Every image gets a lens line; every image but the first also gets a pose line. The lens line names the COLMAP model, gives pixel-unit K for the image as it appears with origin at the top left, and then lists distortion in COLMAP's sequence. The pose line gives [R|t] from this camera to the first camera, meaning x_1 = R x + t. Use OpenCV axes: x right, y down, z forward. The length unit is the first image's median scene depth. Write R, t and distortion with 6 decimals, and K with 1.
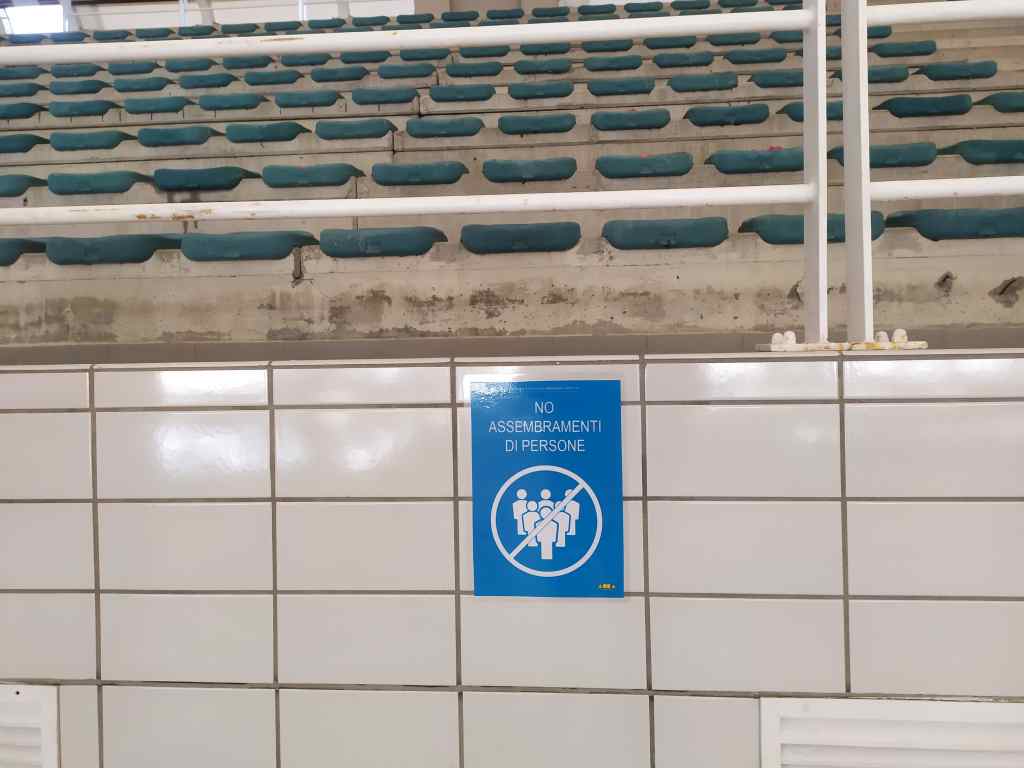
lens RADIAL K [[768.9, 0, 512.0], [0, 768.9, 384.0], [0, 0, 1]] dist [0.075094, -0.083191]
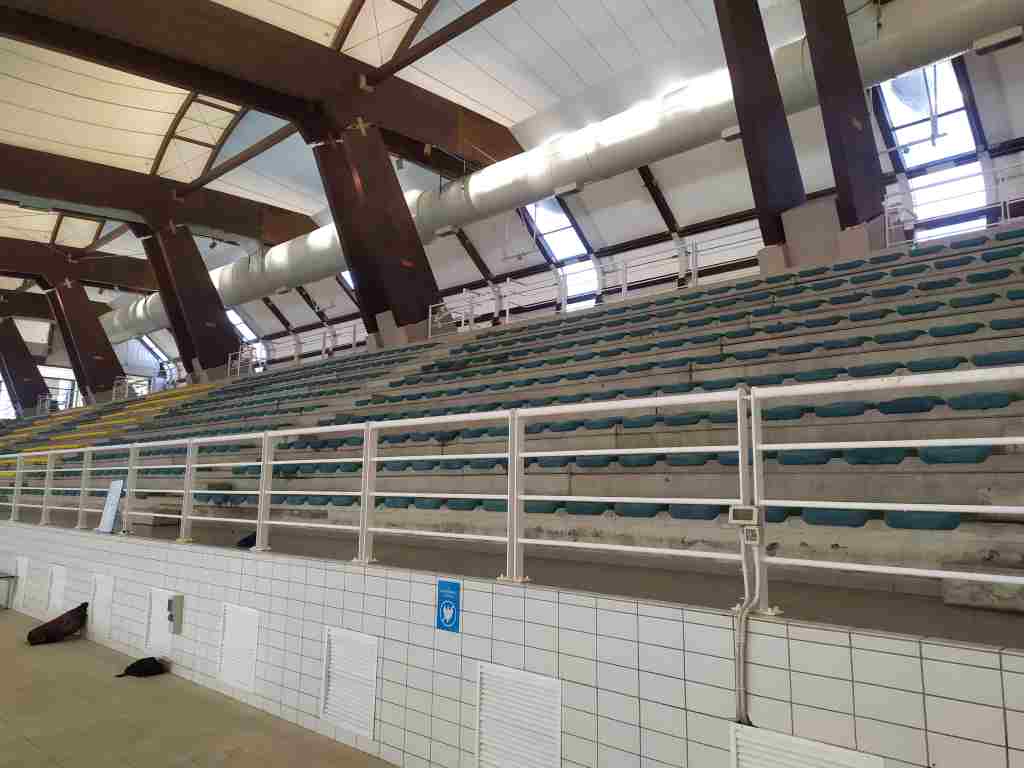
lens RADIAL K [[768.9, 0, 512.0], [0, 768.9, 384.0], [0, 0, 1]] dist [0.075094, -0.083191]
pose [[0.762219, -0.063881, -0.644160, 3.356200], [-0.040402, 0.988484, -0.145835, -0.510135], [0.646057, 0.137184, 0.750860, -2.369659]]
